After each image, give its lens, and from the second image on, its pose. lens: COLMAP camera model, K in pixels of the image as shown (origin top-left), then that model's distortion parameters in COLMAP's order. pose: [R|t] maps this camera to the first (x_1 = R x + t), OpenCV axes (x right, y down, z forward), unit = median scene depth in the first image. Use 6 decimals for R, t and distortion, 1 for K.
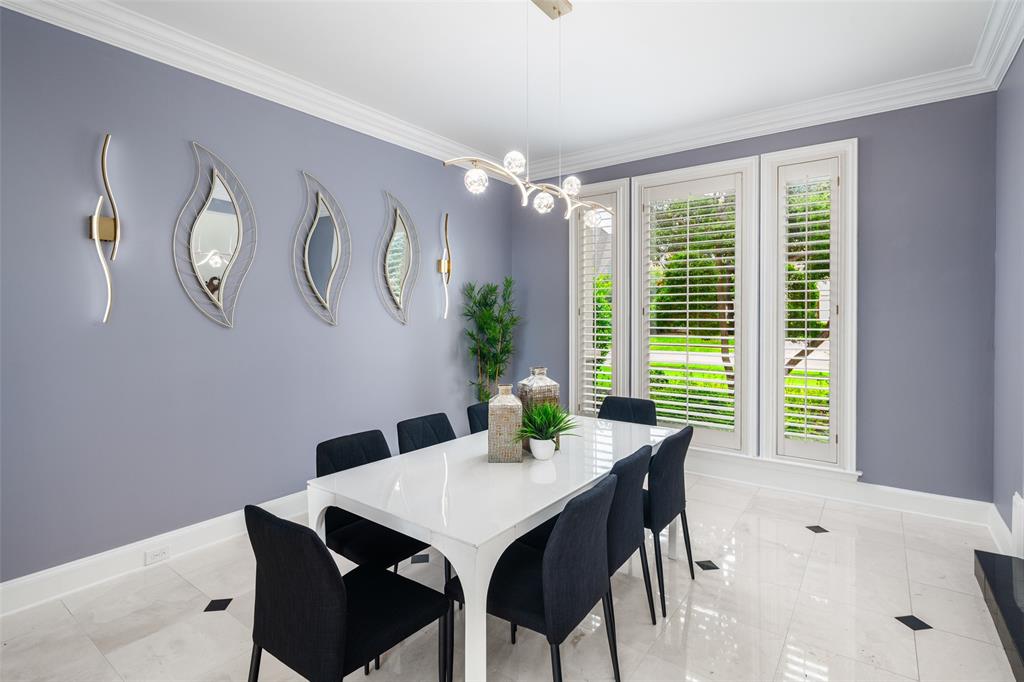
lens RADIAL K [[500.3, 0, 508.7], [0, 500.3, 315.9], [0, 0, 1]] dist [-0.000196, -0.000292]
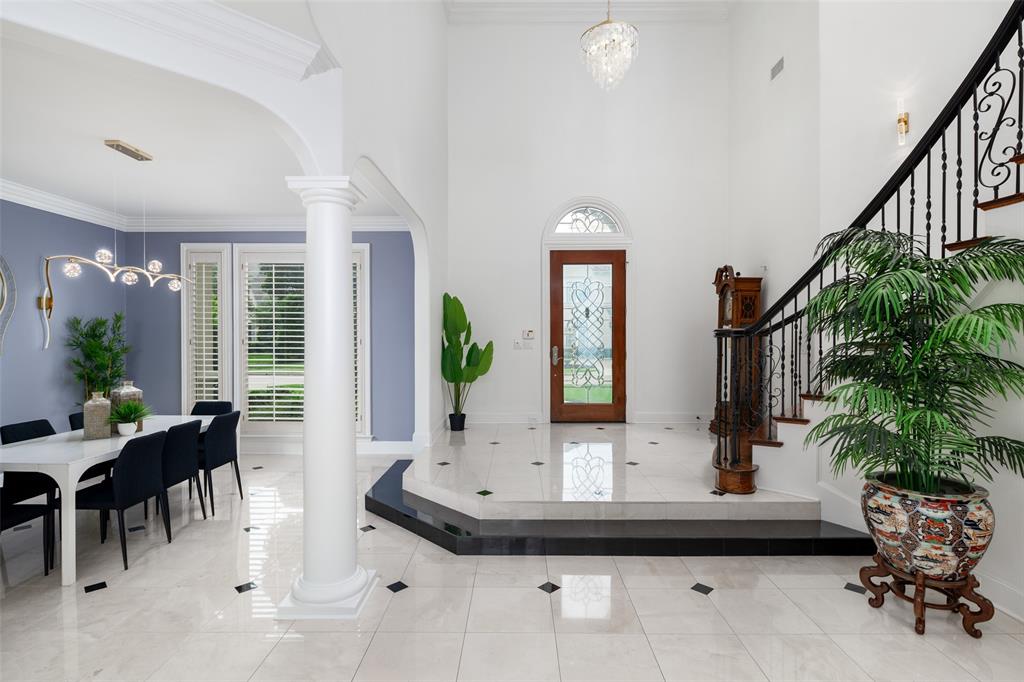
lens RADIAL K [[495.3, 0, 512.0], [0, 495.3, 341.0], [0, 0, 1]] dist [-0.000679, -0.000322]
pose [[0.807909, -0.001730, 0.589305, 0.082573], [-0.000184, 0.999995, 0.003188, -0.019793], [-0.589307, -0.002684, 0.807904, -0.672393]]
